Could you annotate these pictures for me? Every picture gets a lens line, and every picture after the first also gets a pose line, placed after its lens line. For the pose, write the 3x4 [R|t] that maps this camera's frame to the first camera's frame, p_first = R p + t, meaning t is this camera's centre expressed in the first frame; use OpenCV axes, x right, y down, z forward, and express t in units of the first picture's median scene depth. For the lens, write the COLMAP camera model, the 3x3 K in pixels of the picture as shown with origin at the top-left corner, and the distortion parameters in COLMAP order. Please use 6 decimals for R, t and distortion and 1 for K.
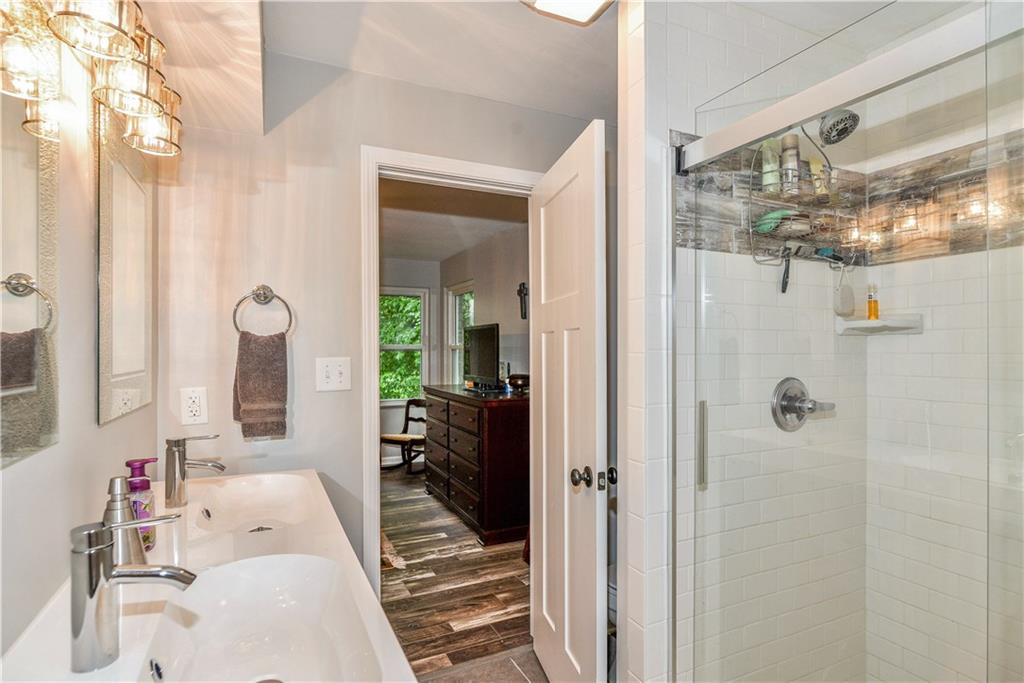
lens RADIAL K [[514.4, 0, 512.4], [0, 514.4, 352.5], [0, 0, 1]] dist [-0.000989, 0.000253]
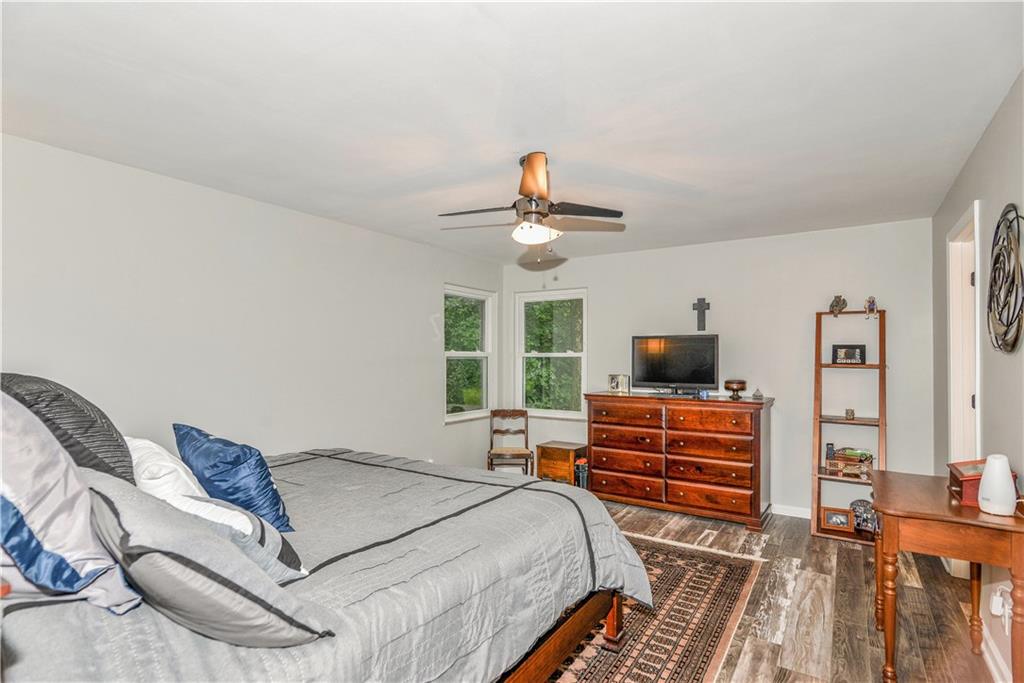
lens RADIAL K [[514.4, 0, 512.4], [0, 514.4, 352.5], [0, 0, 1]] dist [-0.000989, 0.000253]
pose [[0.852750, 0.010881, 0.522207, -1.095849], [-0.004707, 0.999902, -0.013147, 0.000770], [-0.522299, 0.008753, 0.852718, 0.317993]]
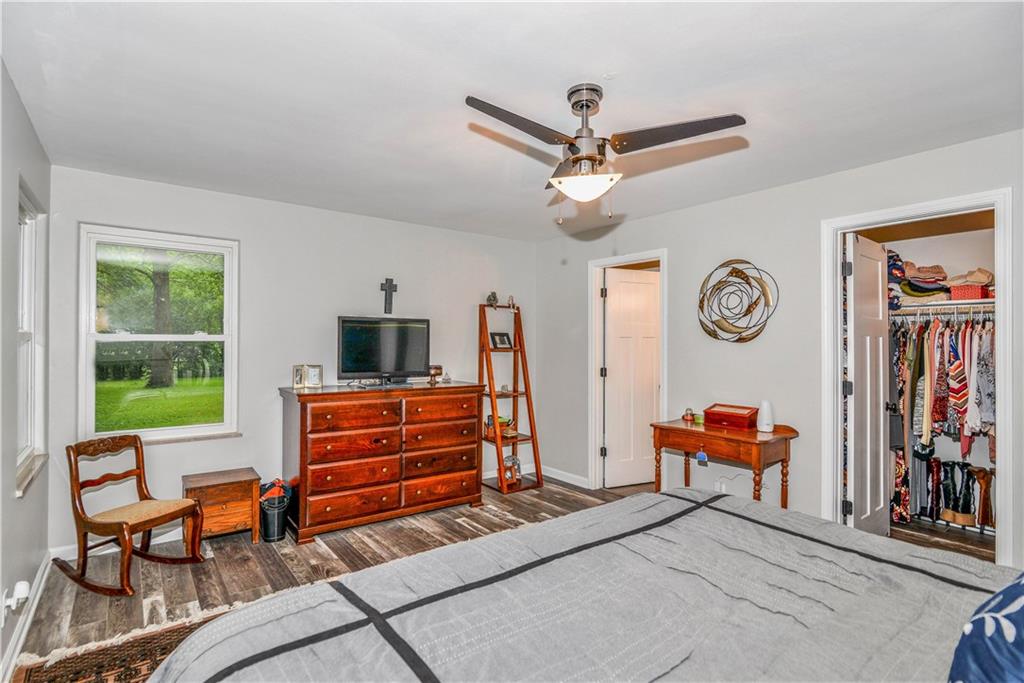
lens RADIAL K [[510.6, 0, 497.6], [0, 510.6, 342.6], [0, 0, 1]] dist [-0.003558, -0.000290]
pose [[-0.191937, 0.005420, 0.981392, -1.229752], [-0.002669, 0.999978, -0.006045, 0.000083], [-0.981404, -0.003779, -0.191918, 1.180166]]
